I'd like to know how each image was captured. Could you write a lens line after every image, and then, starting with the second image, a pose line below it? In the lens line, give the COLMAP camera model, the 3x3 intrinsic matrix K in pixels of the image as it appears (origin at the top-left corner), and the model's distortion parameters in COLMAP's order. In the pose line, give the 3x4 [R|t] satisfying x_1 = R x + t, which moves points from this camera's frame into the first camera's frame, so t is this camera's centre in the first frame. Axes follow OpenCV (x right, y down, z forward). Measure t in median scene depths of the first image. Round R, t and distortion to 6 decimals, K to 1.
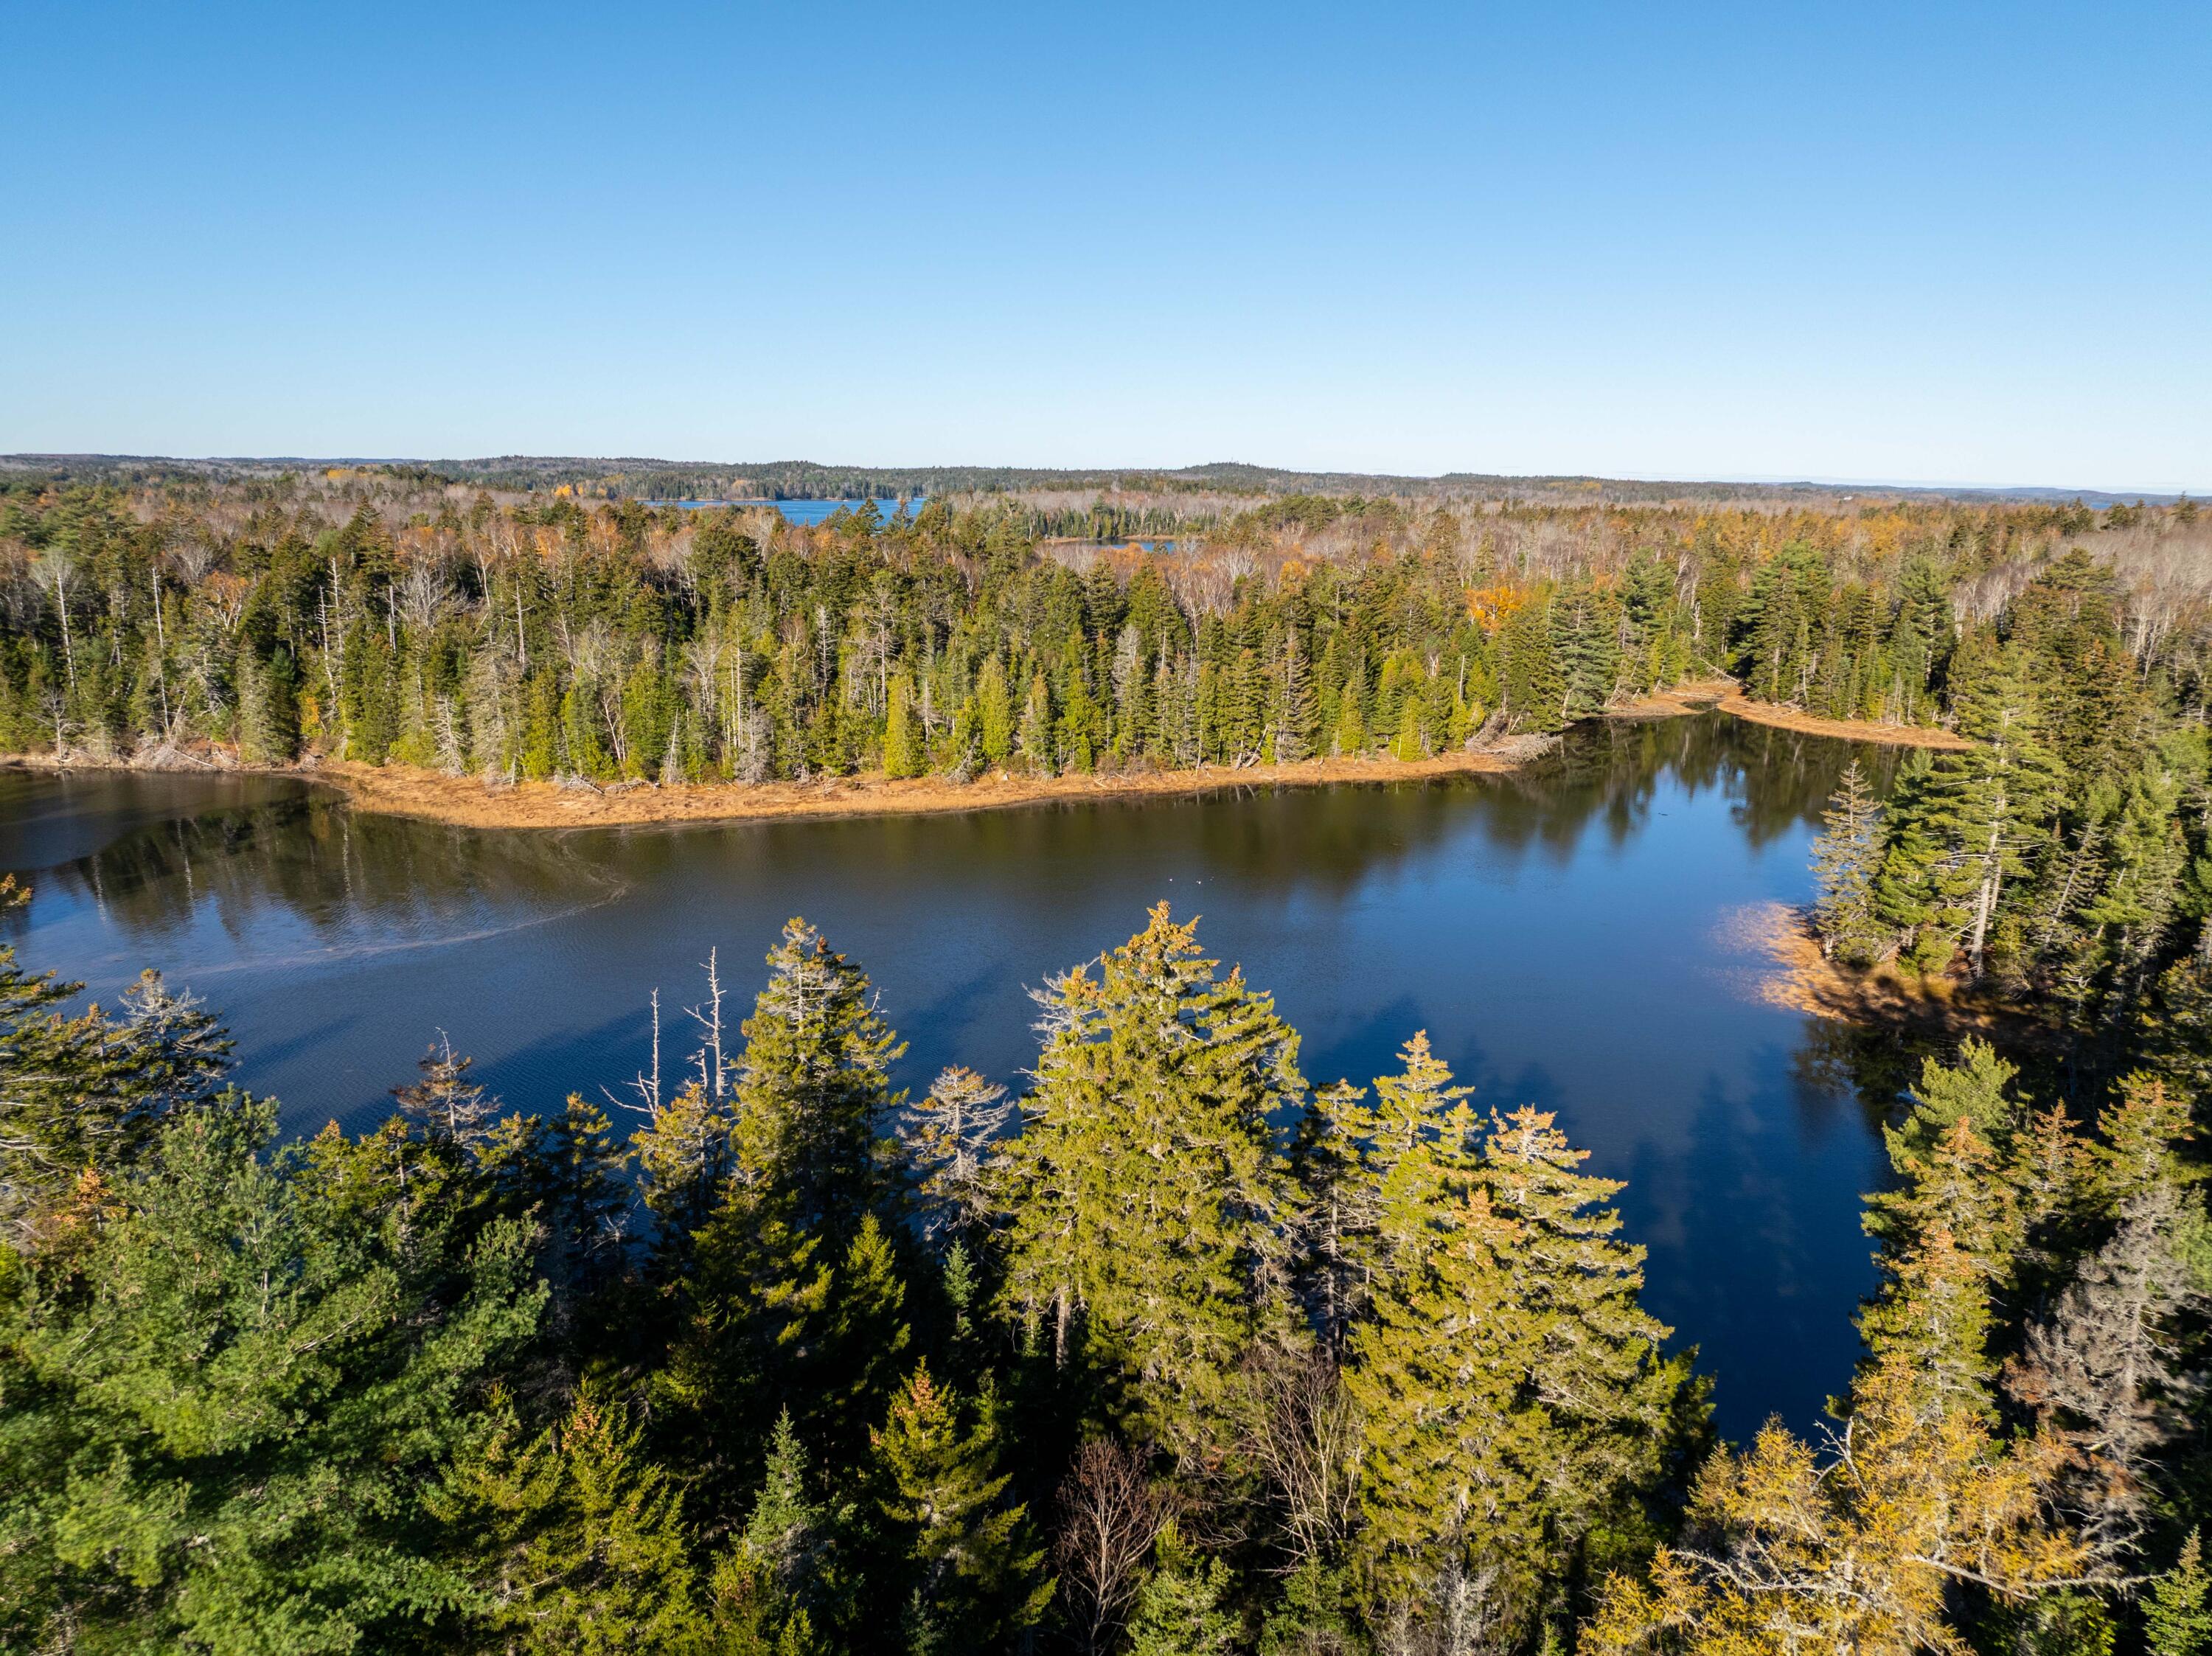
lens RADIAL K [[1539.9, 0, 1108.3], [0, 1539.9, 825.4], [0, 0, 1]] dist [-0.029818, -0.006957]
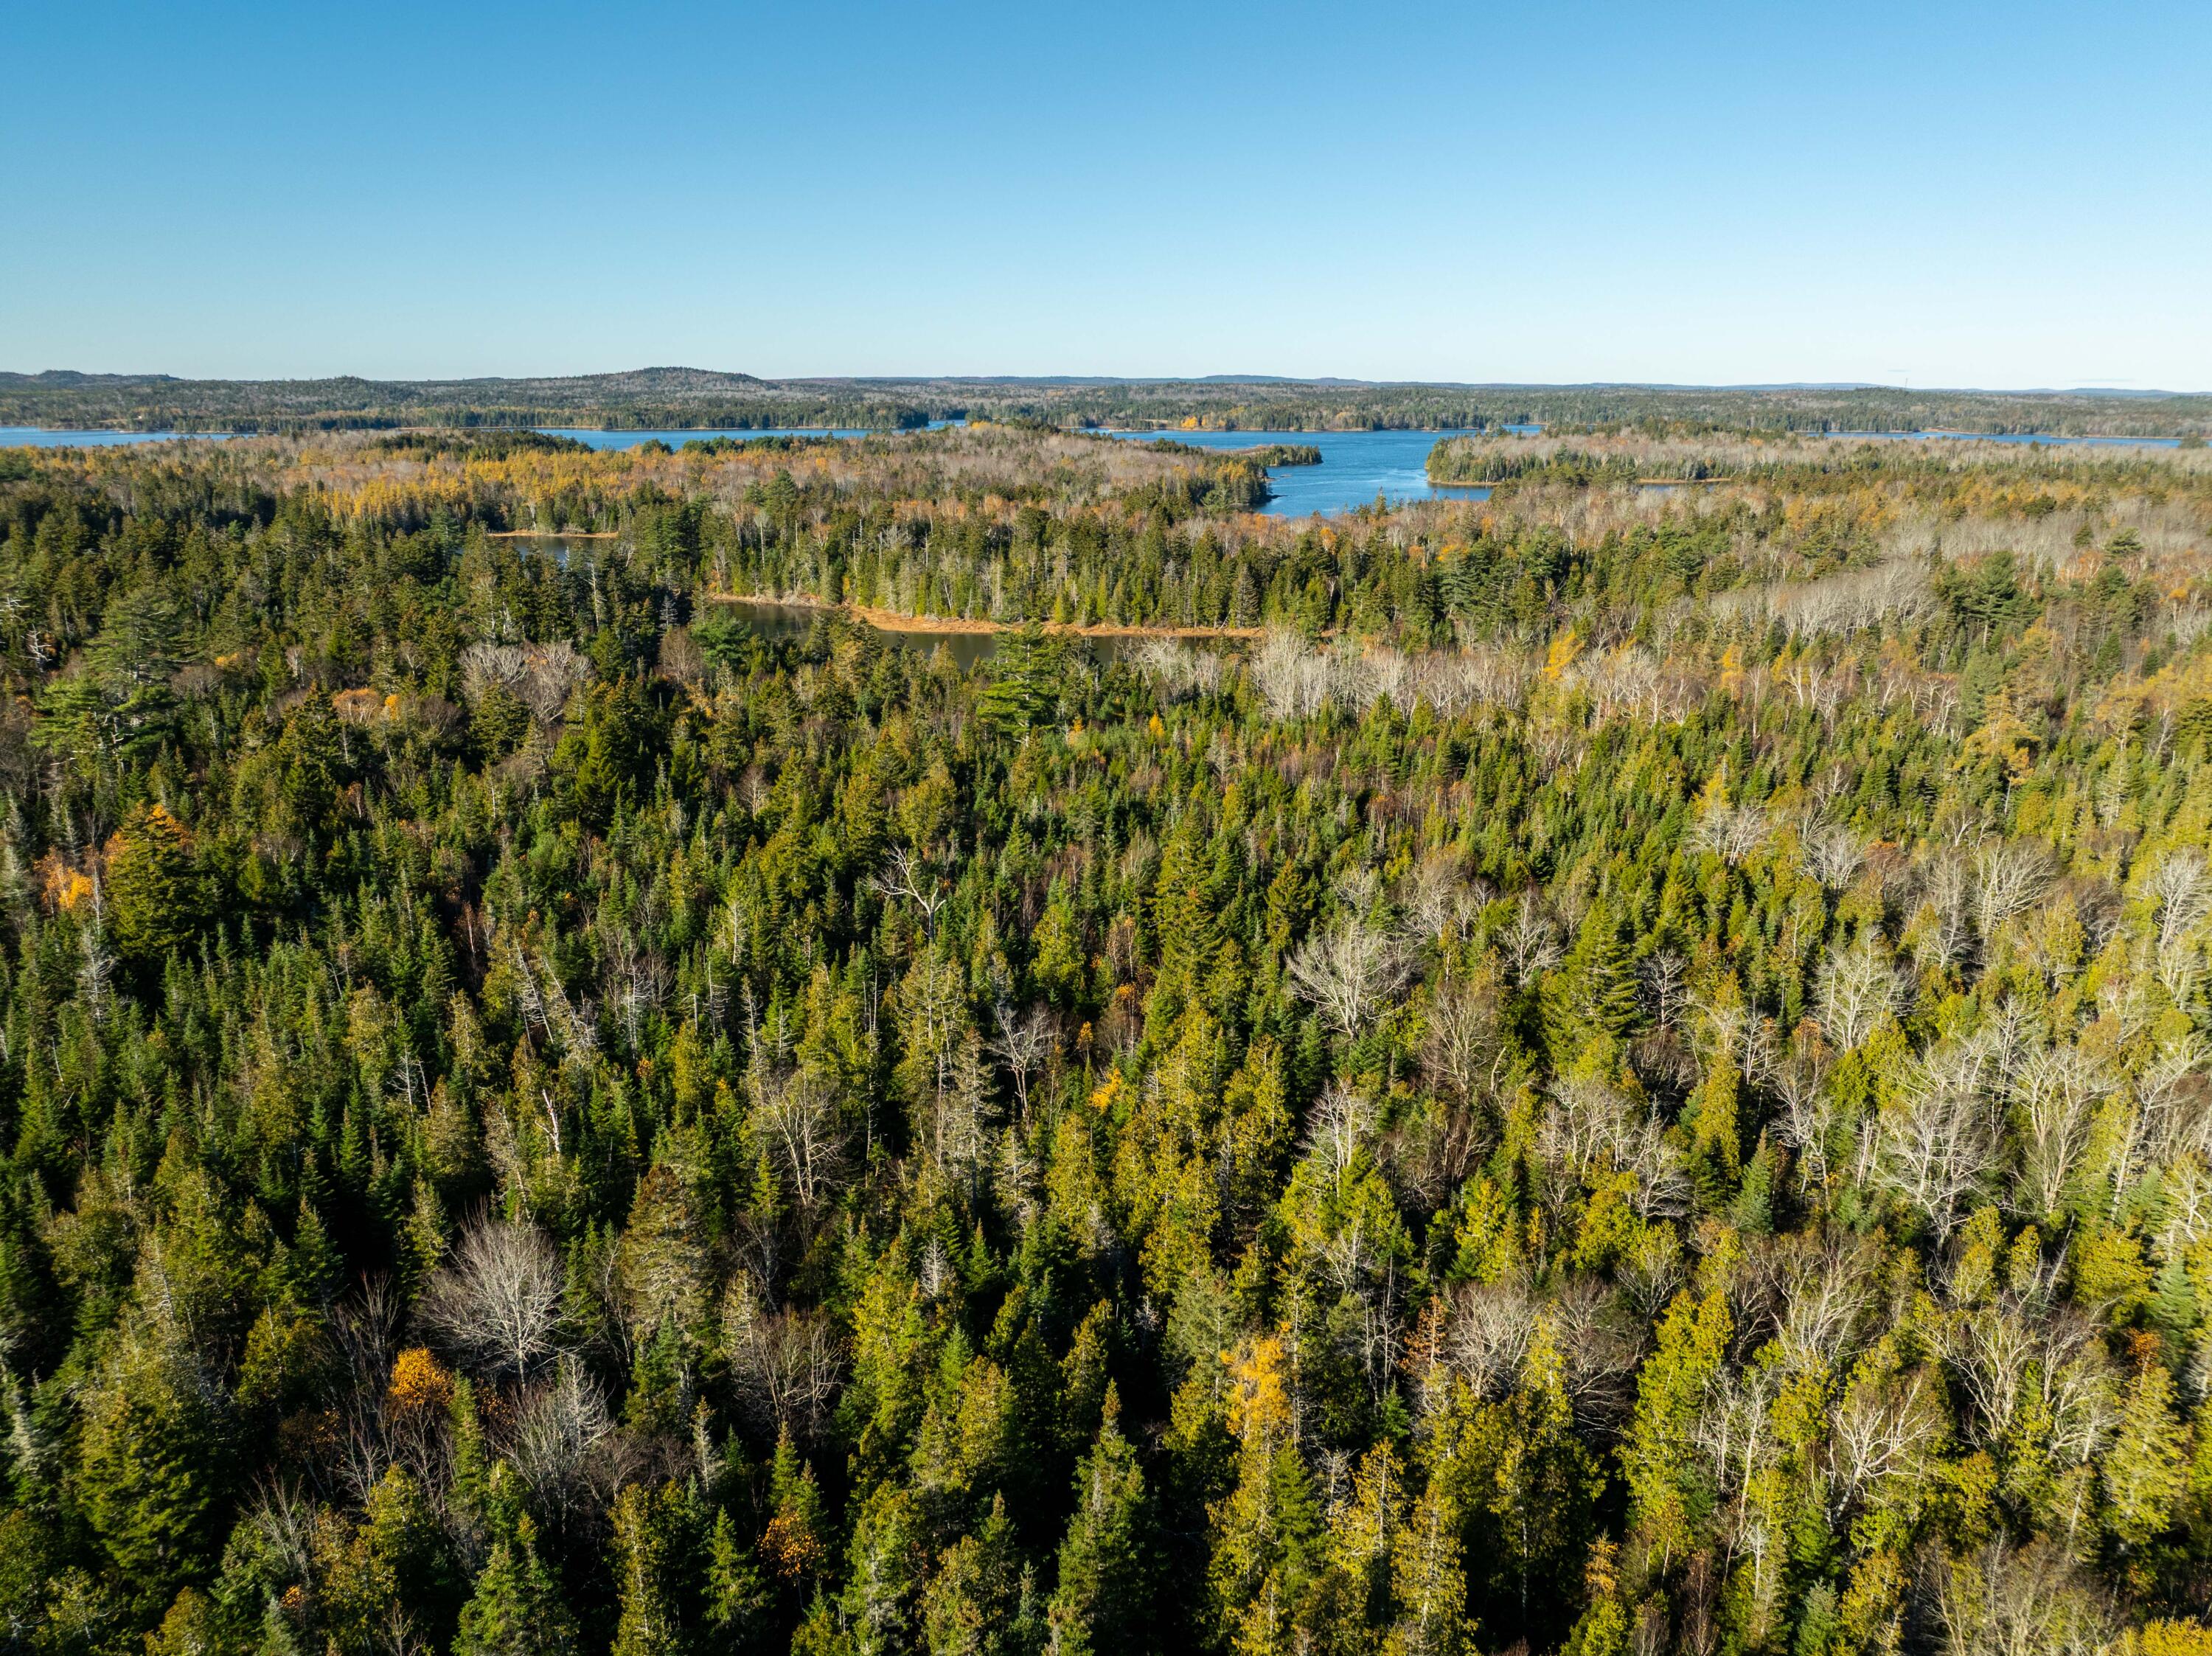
lens RADIAL K [[1539.9, 0, 1098.9], [0, 1539.9, 833.0], [0, 0, 1]] dist [-0.029818, -0.006957]
pose [[0.909318, 0.105320, -0.402553, 0.838405], [-0.081903, 0.993814, 0.075002, 0.098576], [0.407962, -0.035230, 0.912319, -1.035671]]
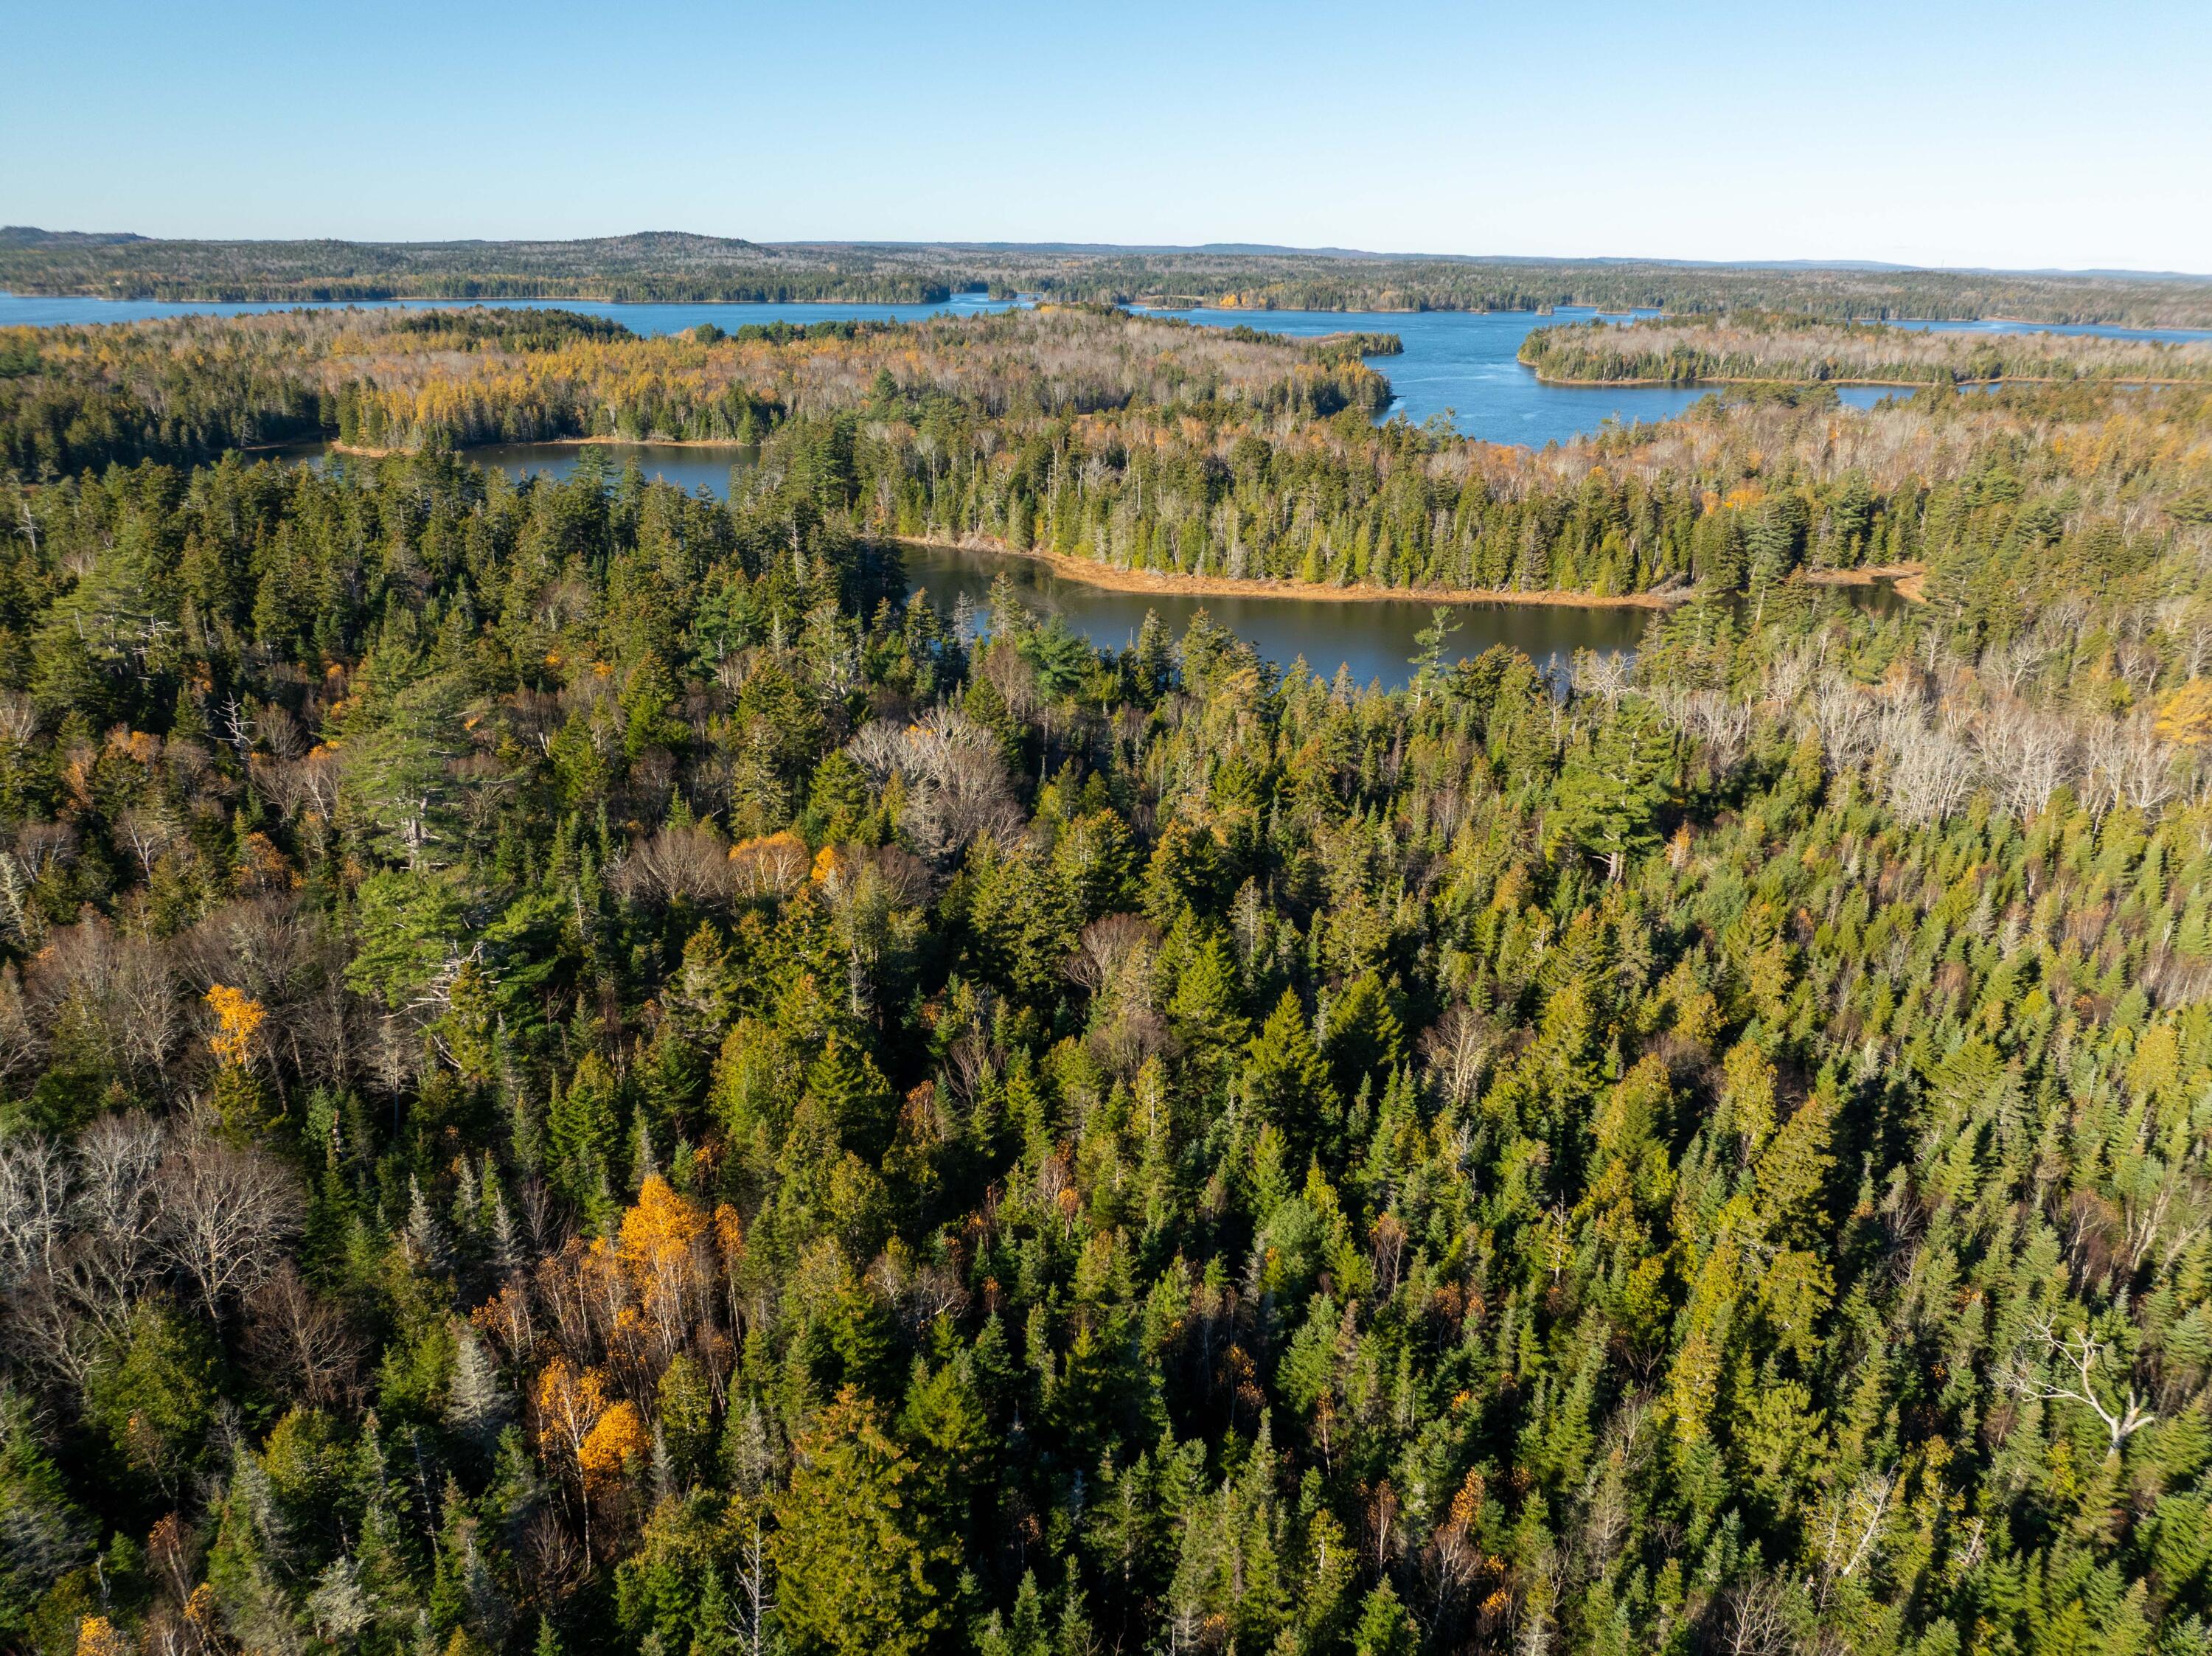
lens RADIAL K [[1539.9, 0, 1110.9], [0, 1539.9, 818.6], [0, 0, 1]] dist [-0.029818, -0.006957]
pose [[0.914825, 0.138729, -0.379274, 0.401822], [-0.090092, 0.985585, 0.143199, 0.007671], [0.393673, -0.096832, 0.914136, -0.886527]]
